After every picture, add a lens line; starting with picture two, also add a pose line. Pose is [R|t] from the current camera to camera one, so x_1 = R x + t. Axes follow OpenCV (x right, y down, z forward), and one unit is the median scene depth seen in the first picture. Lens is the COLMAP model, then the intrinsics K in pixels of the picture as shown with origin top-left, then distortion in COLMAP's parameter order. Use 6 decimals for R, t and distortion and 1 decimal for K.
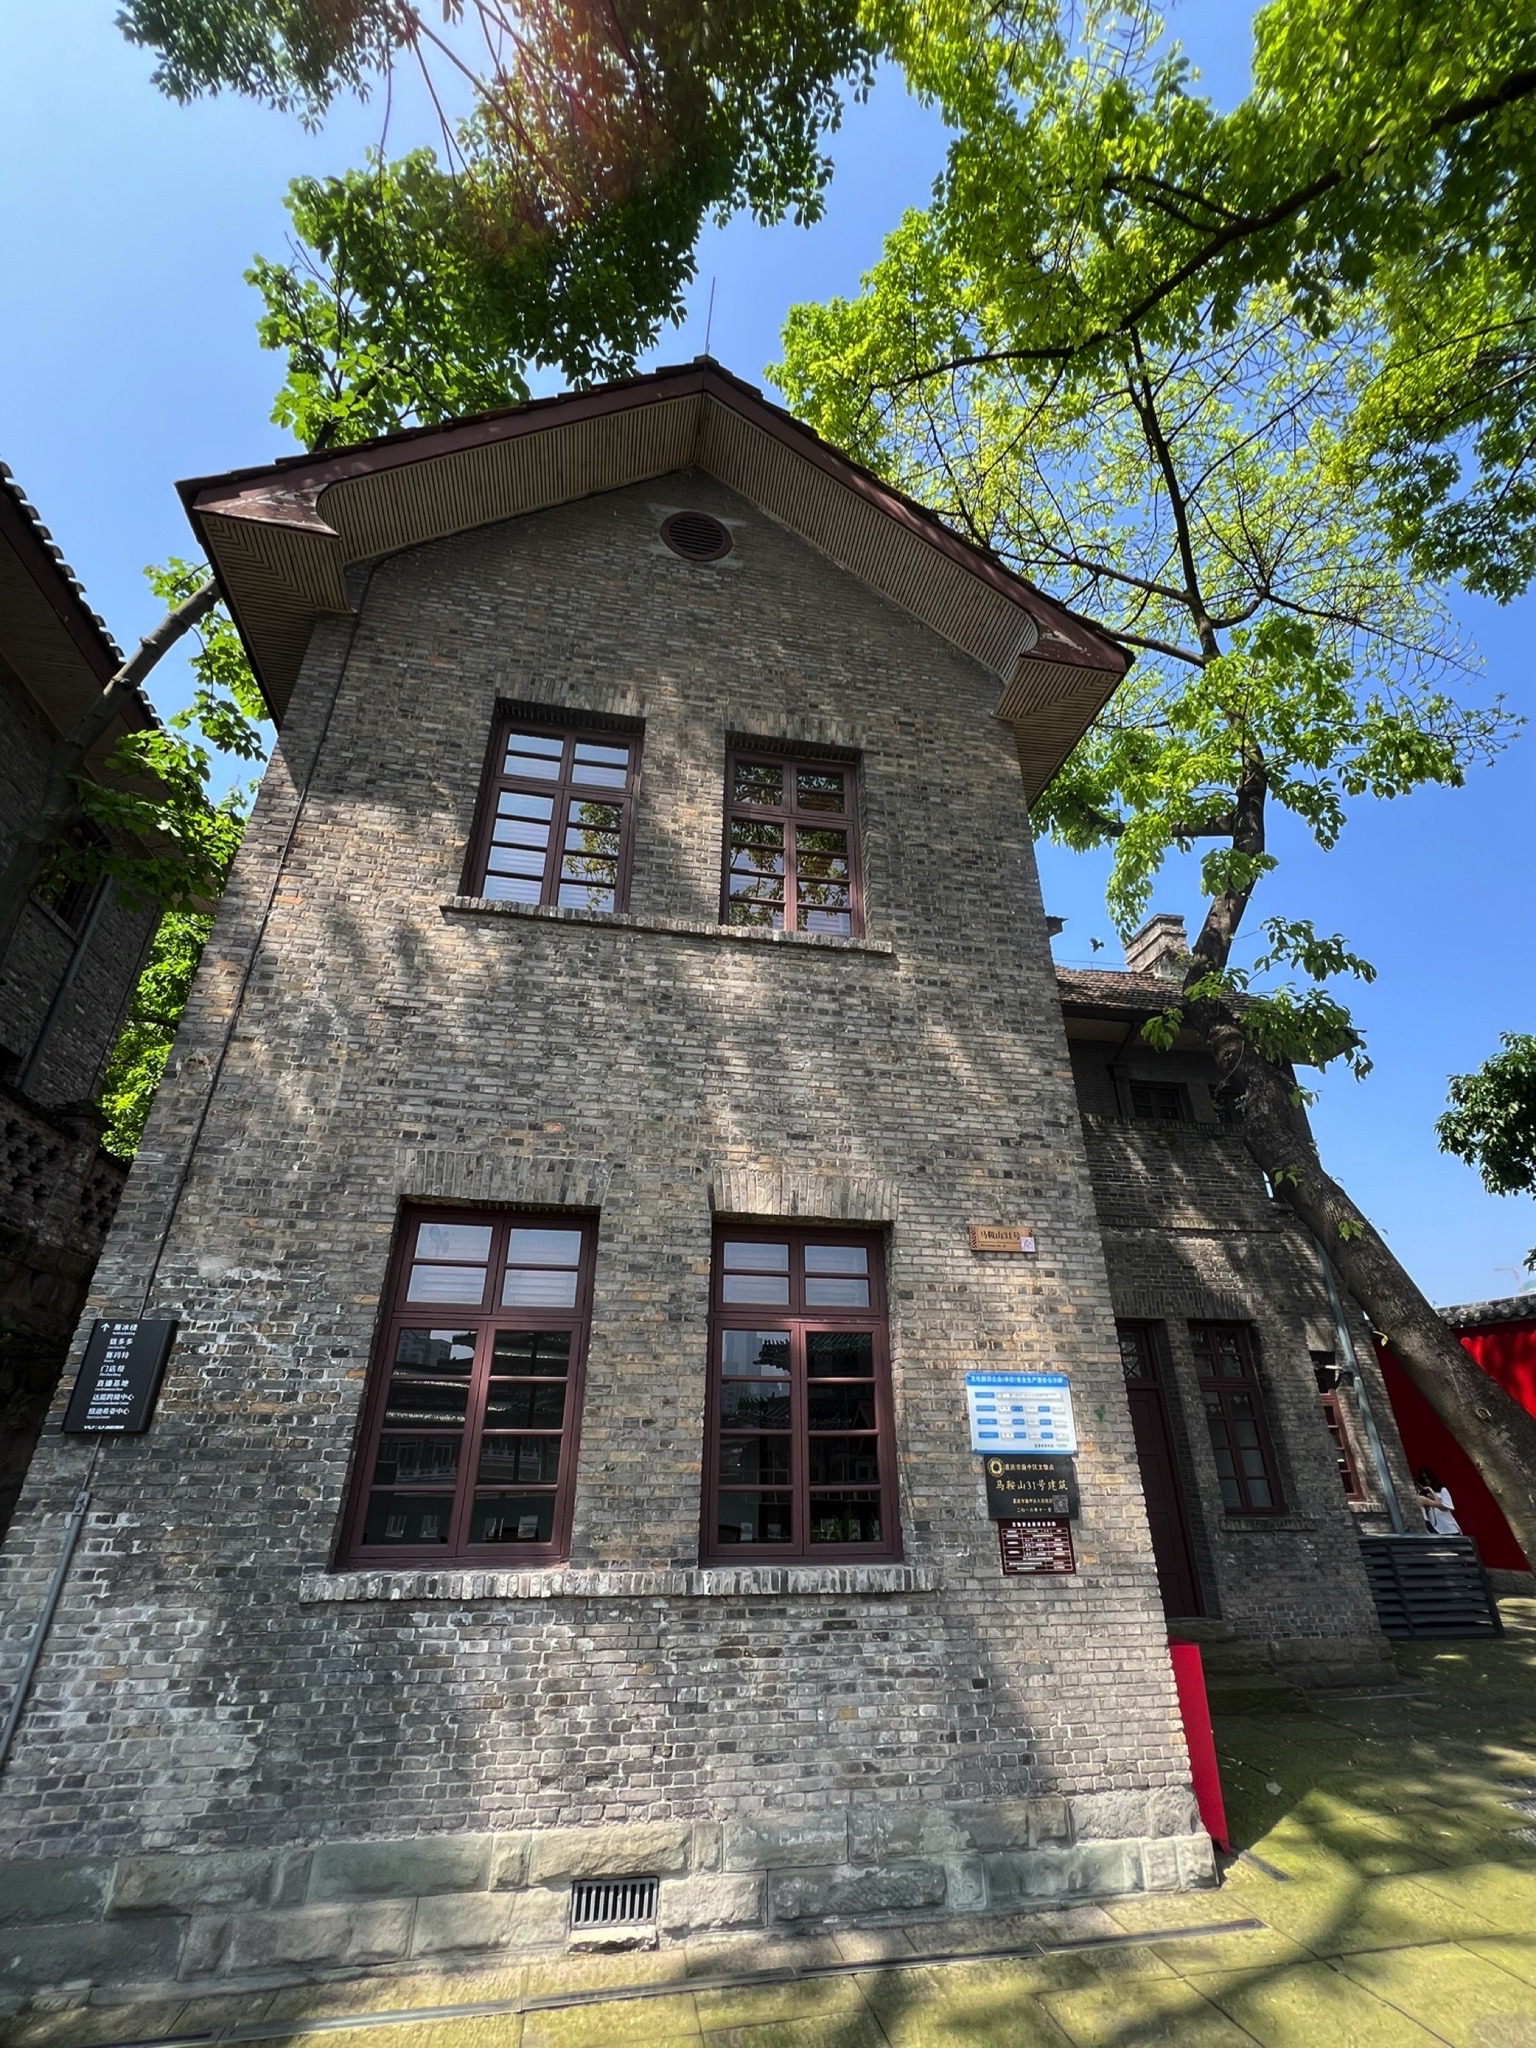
lens RADIAL K [[878.0, 0, 771.3], [0, 878.0, 1018.7], [0, 0, 1]] dist [0.002412, 0.000687]
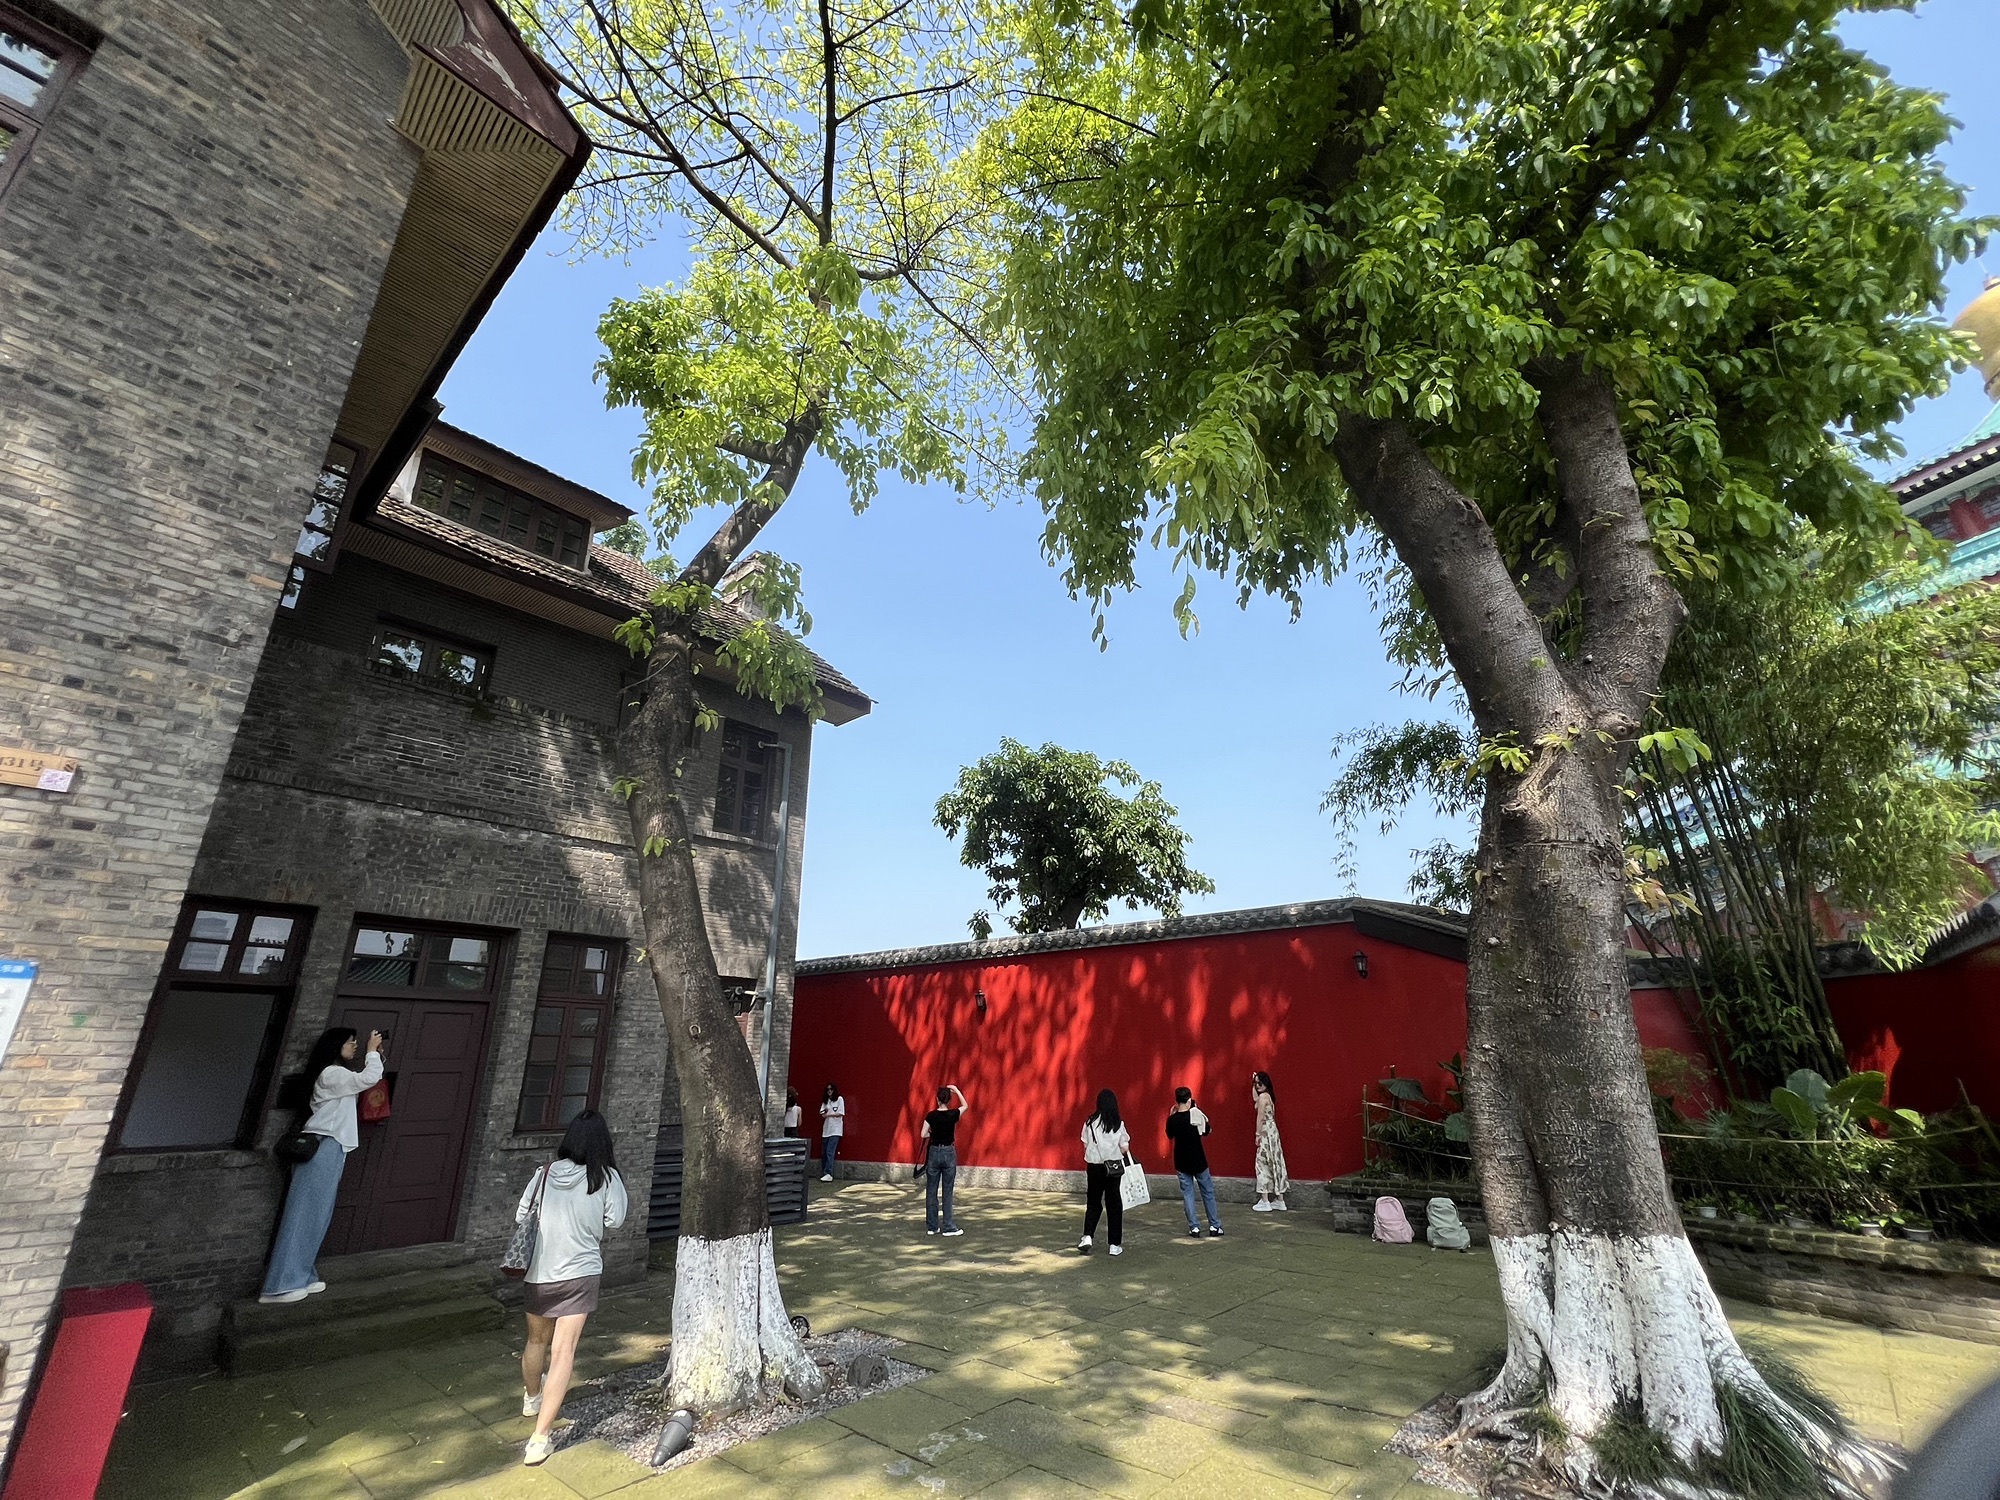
lens RADIAL K [[857.4, 0, 985.8], [0, 857.4, 747.3], [0, 0, 1]] dist [0.002412, 0.000687]
pose [[0.810859, 0.204168, 0.548474, 0.312119], [-0.256594, 0.966320, 0.019637, 0.019066], [-0.525992, -0.156658, 0.835937, 0.033151]]
